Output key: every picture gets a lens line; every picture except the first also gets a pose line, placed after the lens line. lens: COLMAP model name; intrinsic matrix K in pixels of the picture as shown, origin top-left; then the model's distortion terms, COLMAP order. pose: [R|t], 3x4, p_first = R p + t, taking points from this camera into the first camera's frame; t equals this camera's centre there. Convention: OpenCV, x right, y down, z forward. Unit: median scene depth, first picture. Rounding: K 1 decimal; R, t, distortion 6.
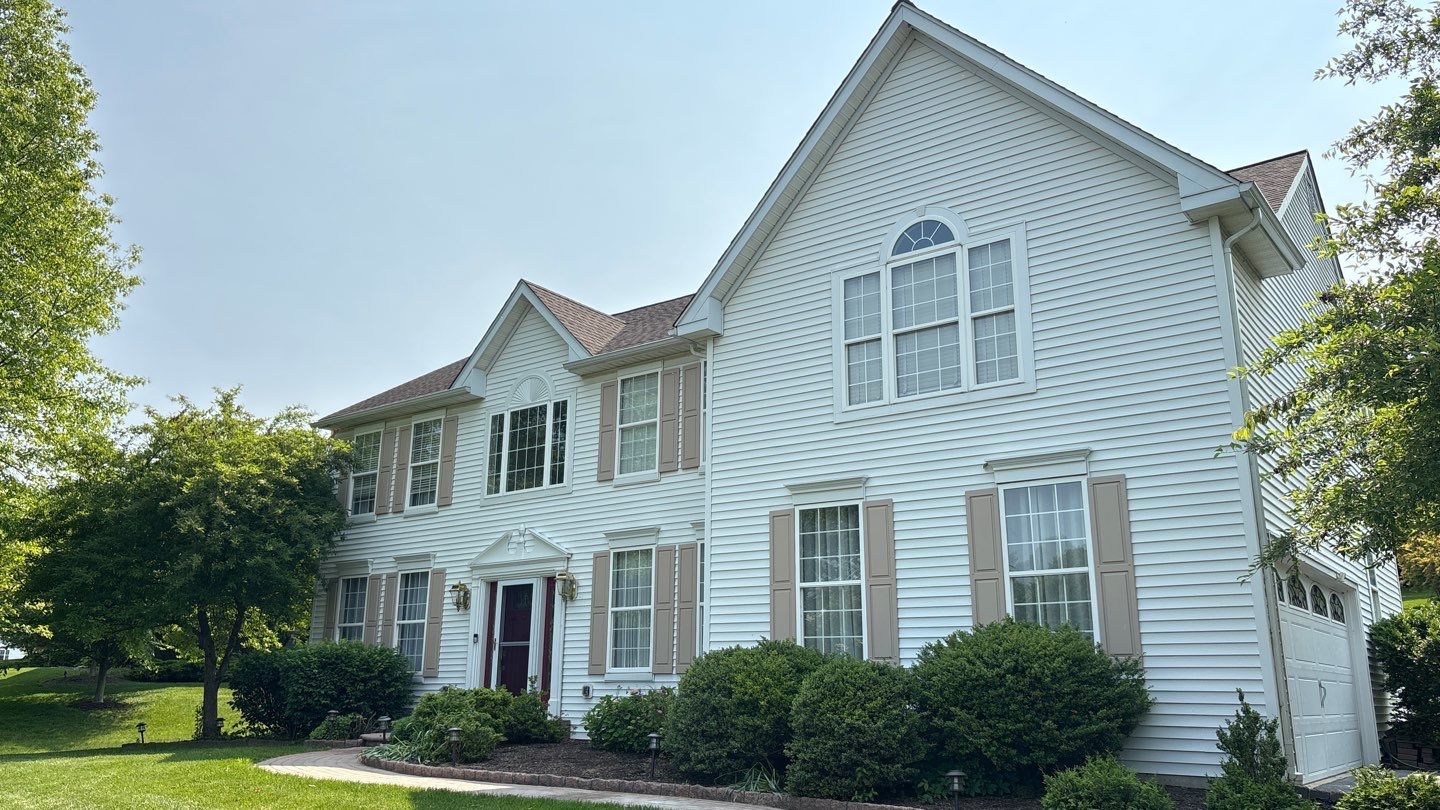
lens RADIAL K [[1089.3, 0, 720.0], [0, 1089.3, 405.0], [0, 0, 1]] dist [0.000549, -0.001348]
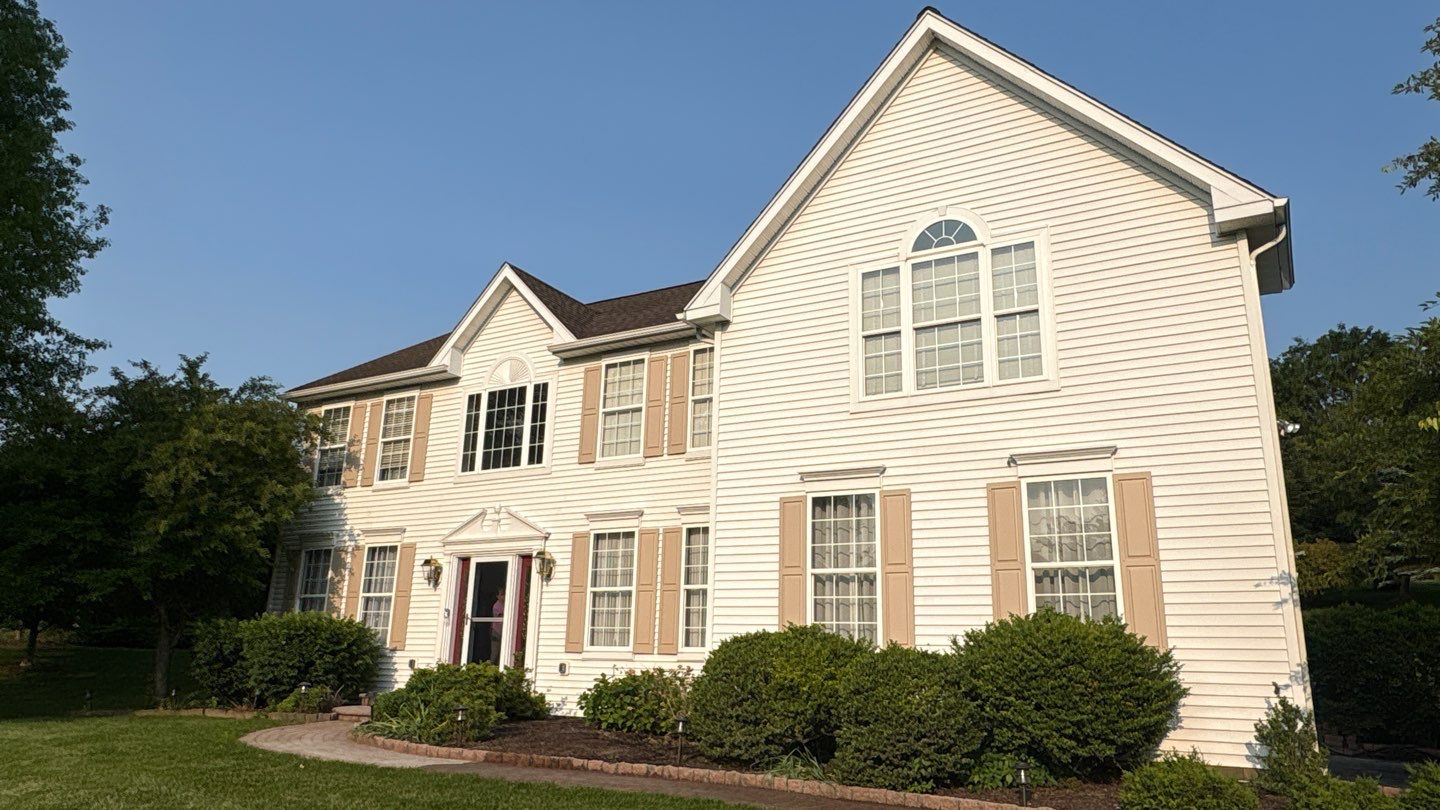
lens RADIAL K [[976.4, 0, 720.0], [0, 976.4, 405.0], [0, 0, 1]] dist [-0.033862, 0.036231]
pose [[0.992846, 0.048128, 0.109272, -0.088029], [-0.047670, 0.998840, -0.006809, 0.016621], [-0.109473, 0.001551, 0.993989, 0.081850]]
